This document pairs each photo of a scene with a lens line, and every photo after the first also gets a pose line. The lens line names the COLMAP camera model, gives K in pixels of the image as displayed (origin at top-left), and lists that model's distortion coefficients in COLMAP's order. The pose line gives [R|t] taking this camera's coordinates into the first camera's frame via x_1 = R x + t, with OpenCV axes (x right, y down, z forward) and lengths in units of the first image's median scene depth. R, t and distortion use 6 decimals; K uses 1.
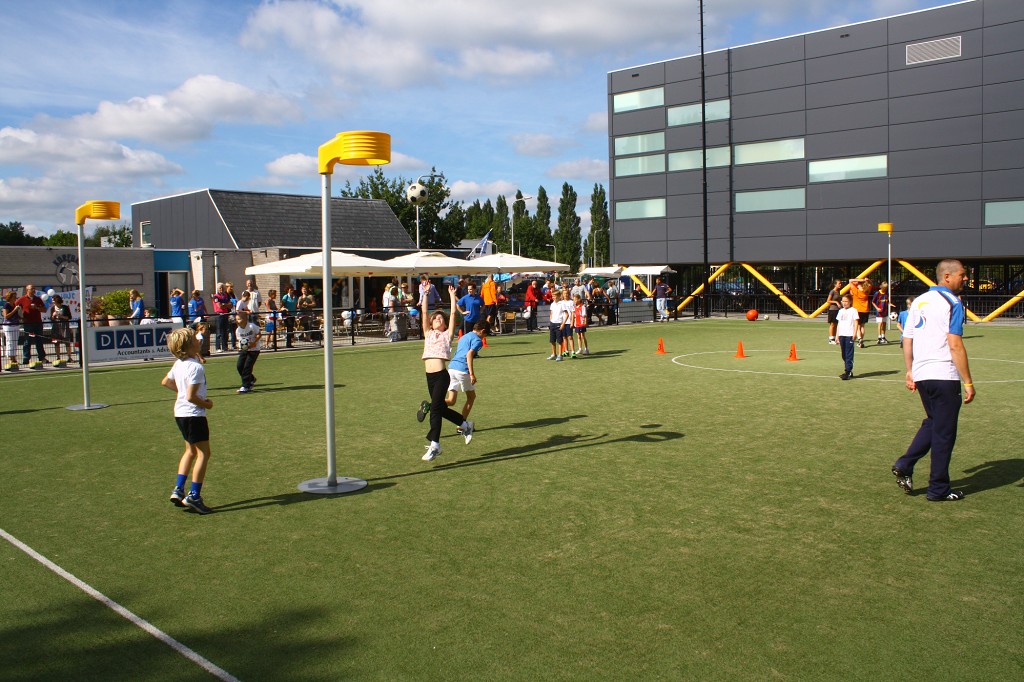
lens RADIAL K [[872.7, 0, 516.0], [0, 872.7, 342.3], [0, 0, 1]] dist [-0.146866, 0.123077]
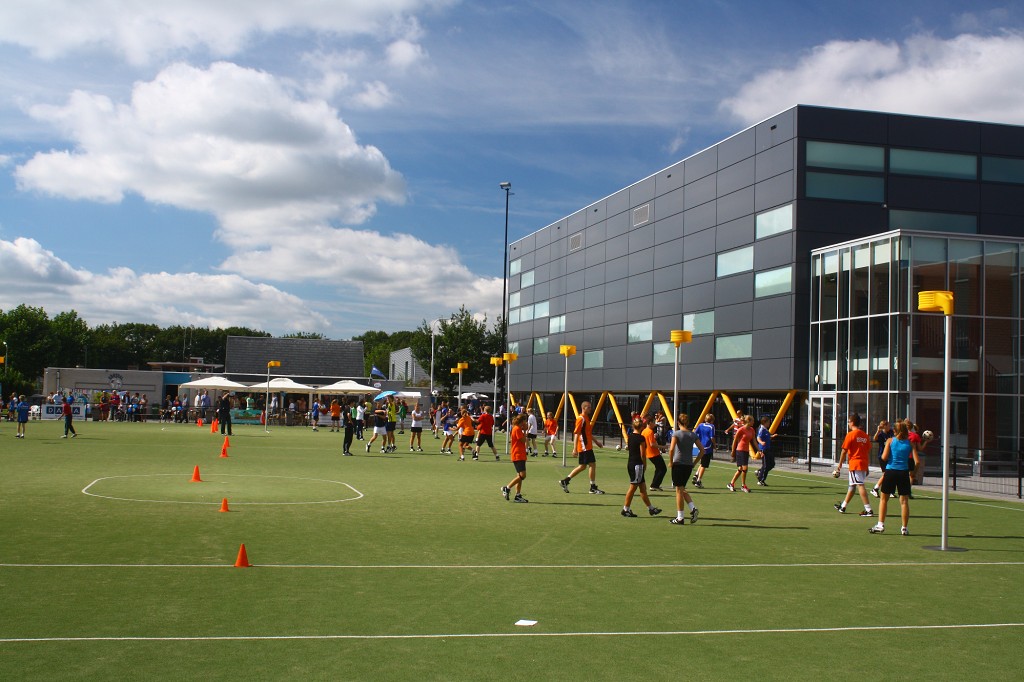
lens RADIAL K [[1273.2, 0, 532.5], [0, 1273.2, 350.2], [0, 0, 1]] dist [-0.029359, 0.000000]
pose [[0.831972, 0.014190, -0.554636, 1.353699], [-0.078165, 0.992700, -0.091852, 0.025357], [0.549284, 0.119771, 0.827008, -0.641416]]
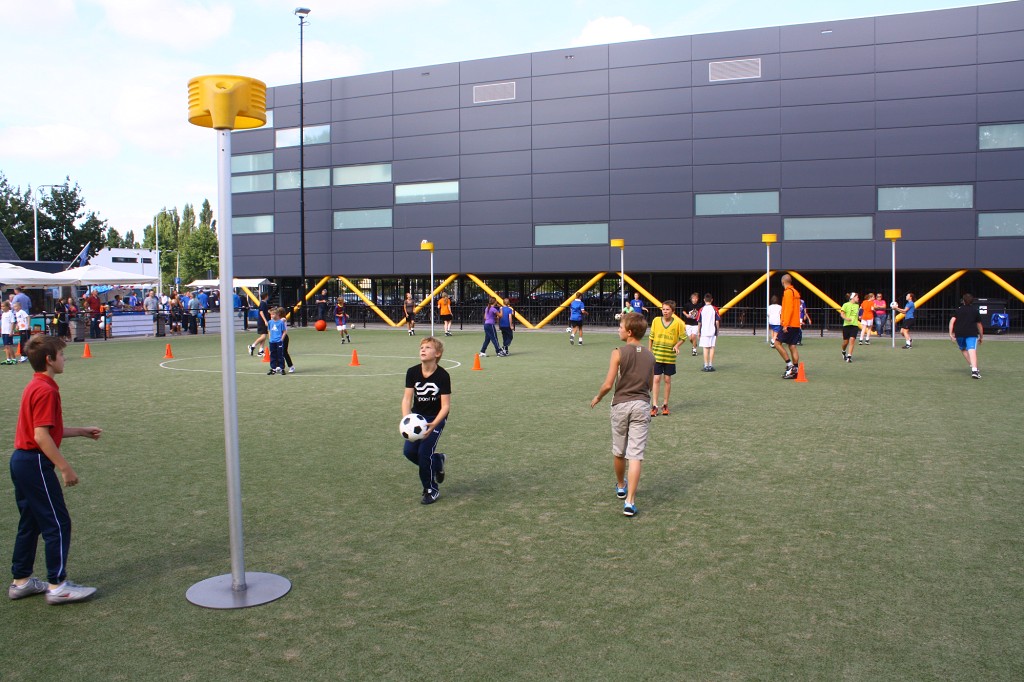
lens RADIAL K [[872.7, 0, 517.4], [0, 872.7, 338.3], [0, 0, 1]] dist [-0.146866, 0.123077]
pose [[0.946828, -0.007890, 0.321643, 0.122261], [0.013610, 0.999787, -0.015539, 0.005856], [-0.321452, 0.019090, 0.946733, -0.100069]]
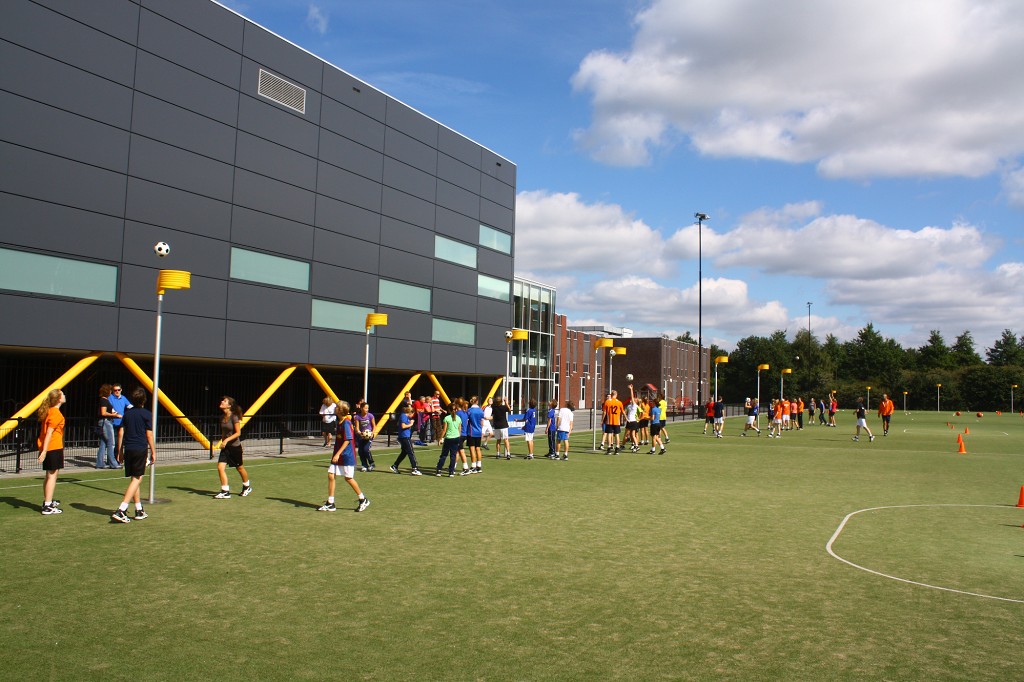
lens RADIAL K [[872.7, 0, 513.3], [0, 872.7, 336.2], [0, 0, 1]] dist [-0.146866, 0.123077]
pose [[-0.293361, 0.056286, 0.954343, -0.040660], [0.038345, 0.998155, -0.047083, -0.057934], [-0.955232, 0.022782, -0.294978, 0.690593]]
